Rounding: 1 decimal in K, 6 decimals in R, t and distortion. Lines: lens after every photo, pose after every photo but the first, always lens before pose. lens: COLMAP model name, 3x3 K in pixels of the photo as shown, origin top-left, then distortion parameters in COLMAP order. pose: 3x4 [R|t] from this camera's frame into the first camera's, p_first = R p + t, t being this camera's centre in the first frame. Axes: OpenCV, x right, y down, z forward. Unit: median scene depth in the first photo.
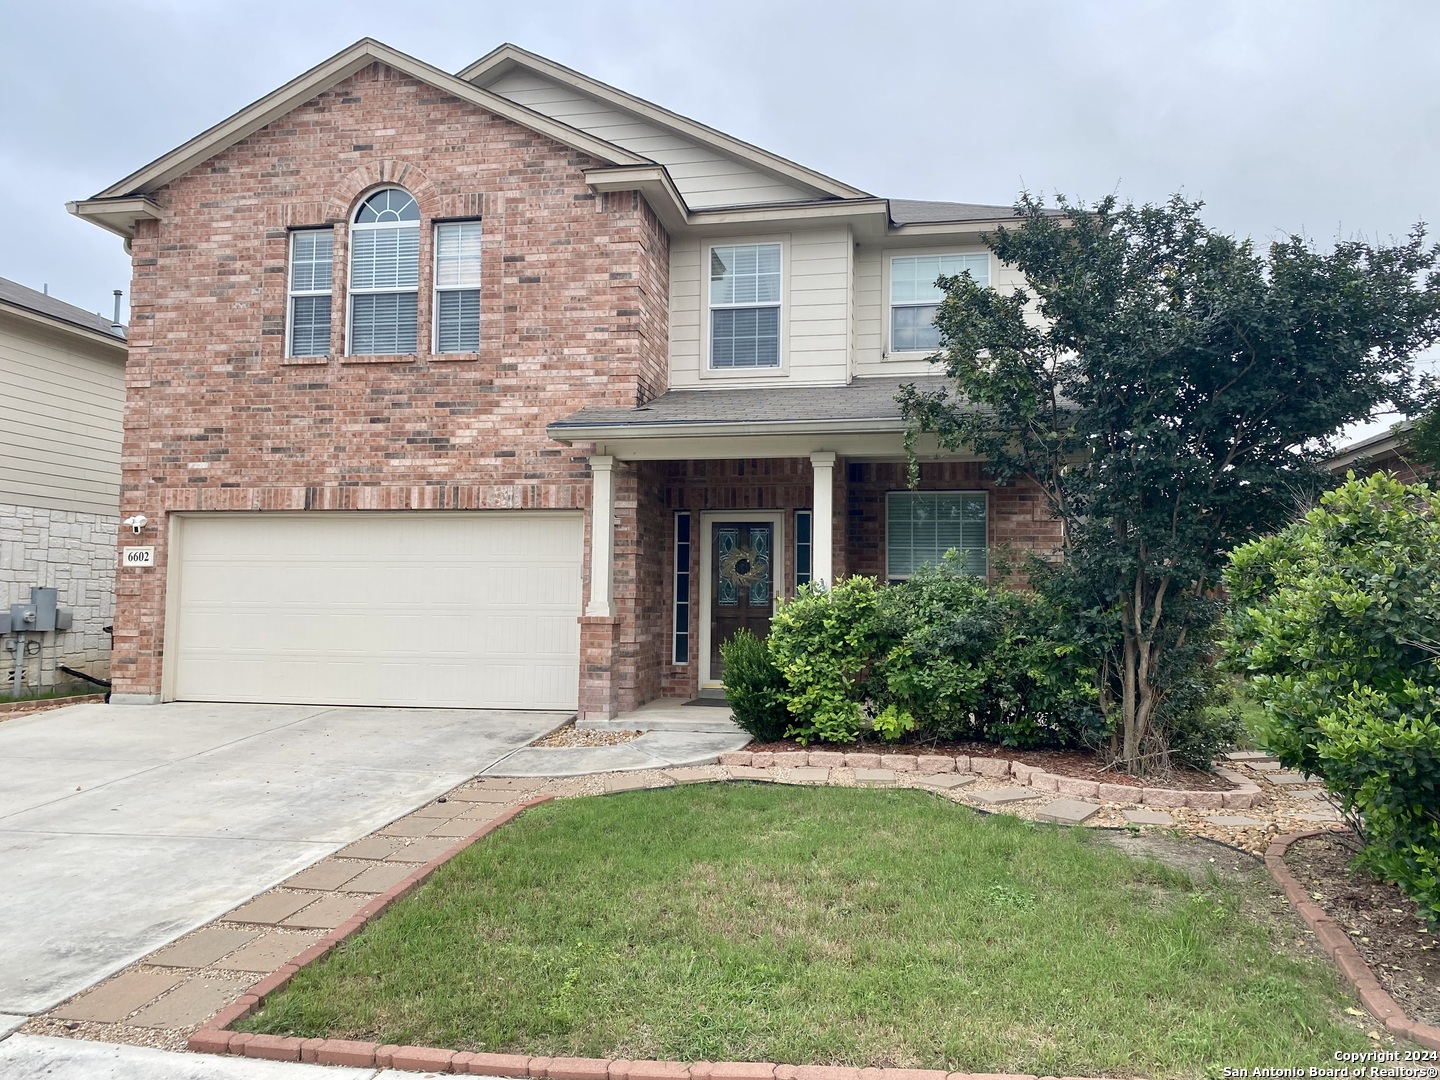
lens RADIAL K [[1105.2, 0, 692.3], [0, 1105.2, 523.6], [0, 0, 1]] dist [0.052620, -0.078060]
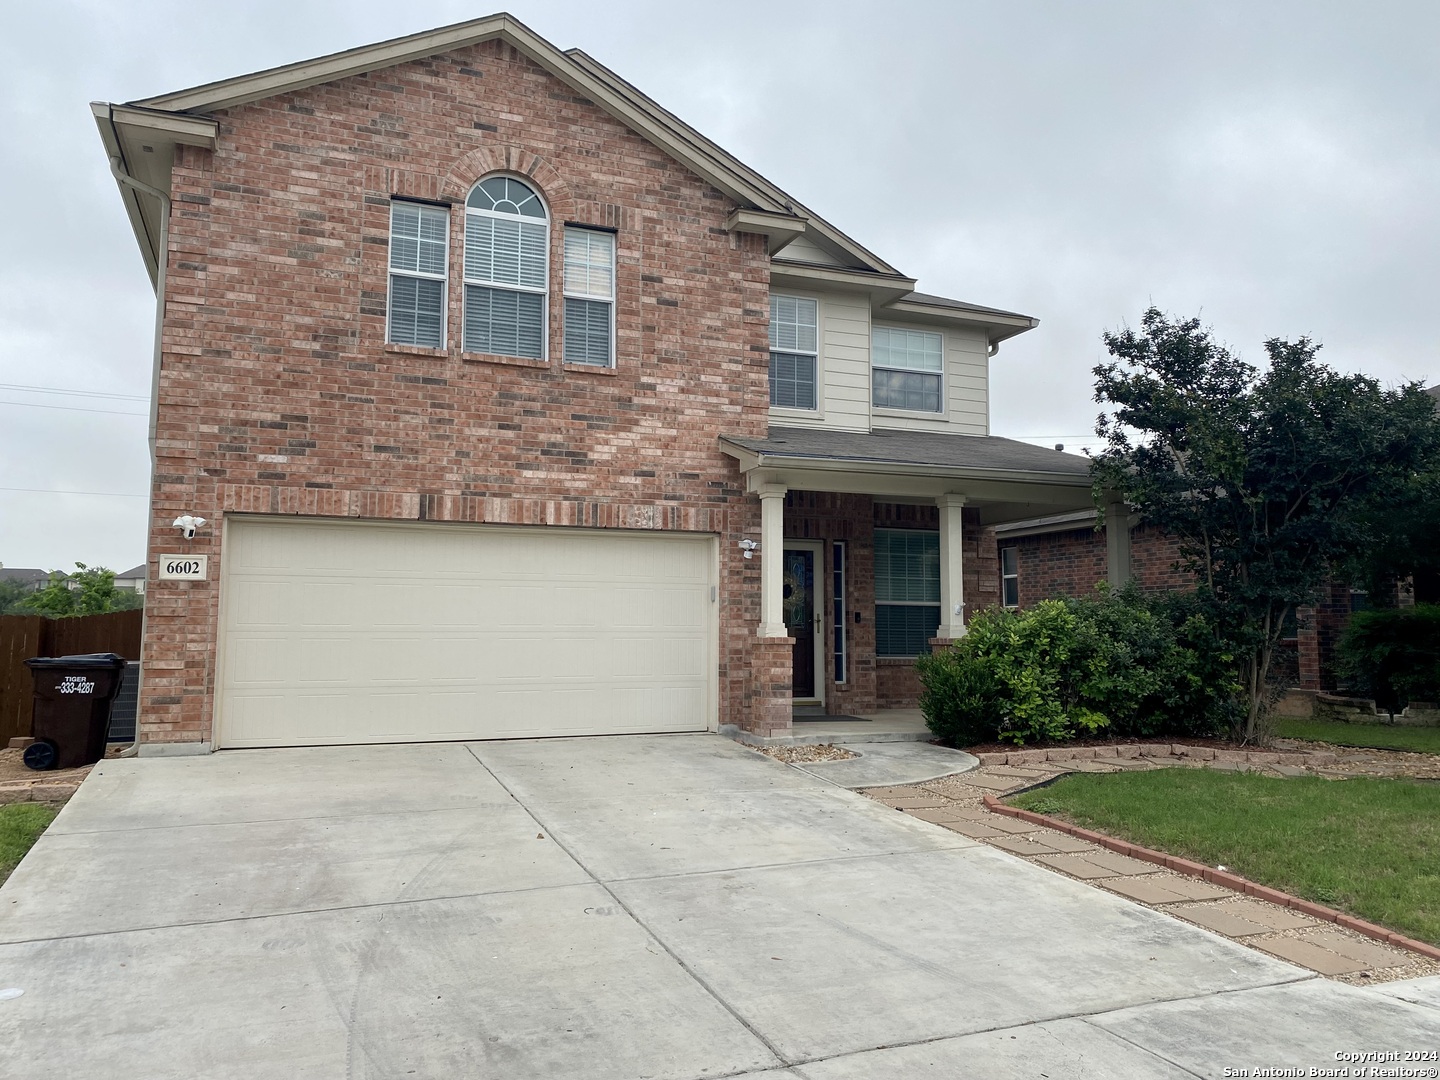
lens RADIAL K [[1105.2, 0, 708.3], [0, 1105.2, 517.0], [0, 0, 1]] dist [0.052620, -0.078060]
pose [[0.838500, 0.051093, 0.542501, -0.622987], [-0.036047, 0.998615, -0.038335, 0.010841], [-0.543708, 0.012589, 0.839180, 0.136360]]
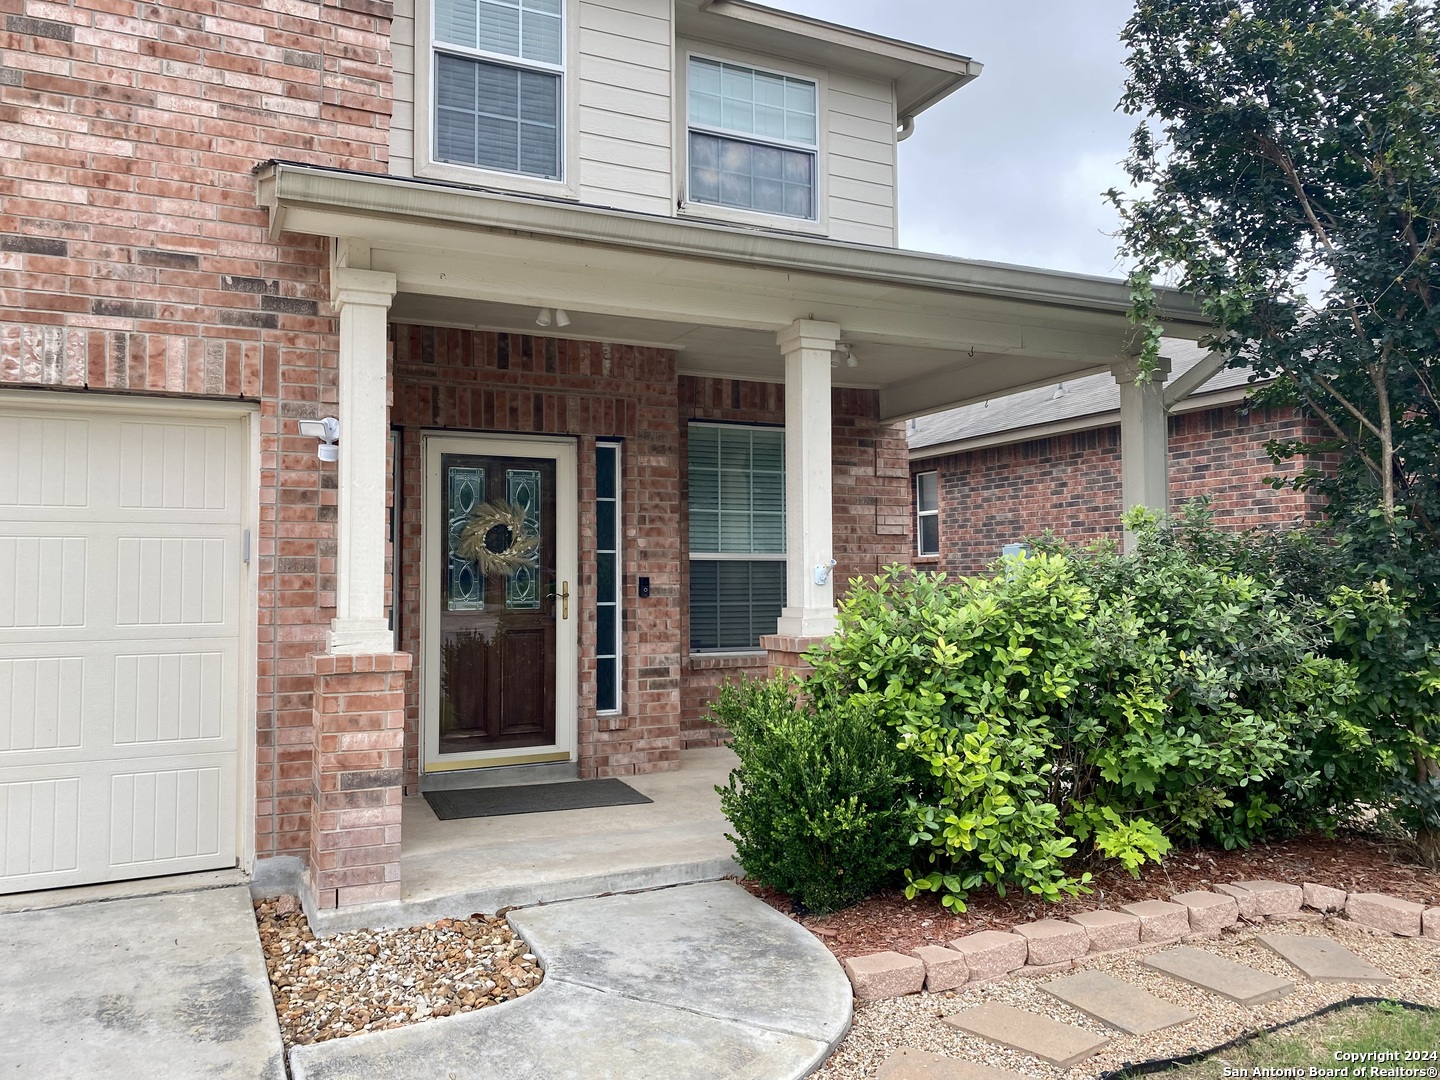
lens RADIAL K [[1105.2, 0, 716.0], [0, 1105.2, 528.8], [0, 0, 1]] dist [0.052620, -0.078060]
pose [[0.793086, 0.011430, 0.609002, -0.206430], [-0.028165, 0.999443, 0.017921, 0.022028], [-0.608458, -0.031365, 0.792966, 0.513764]]
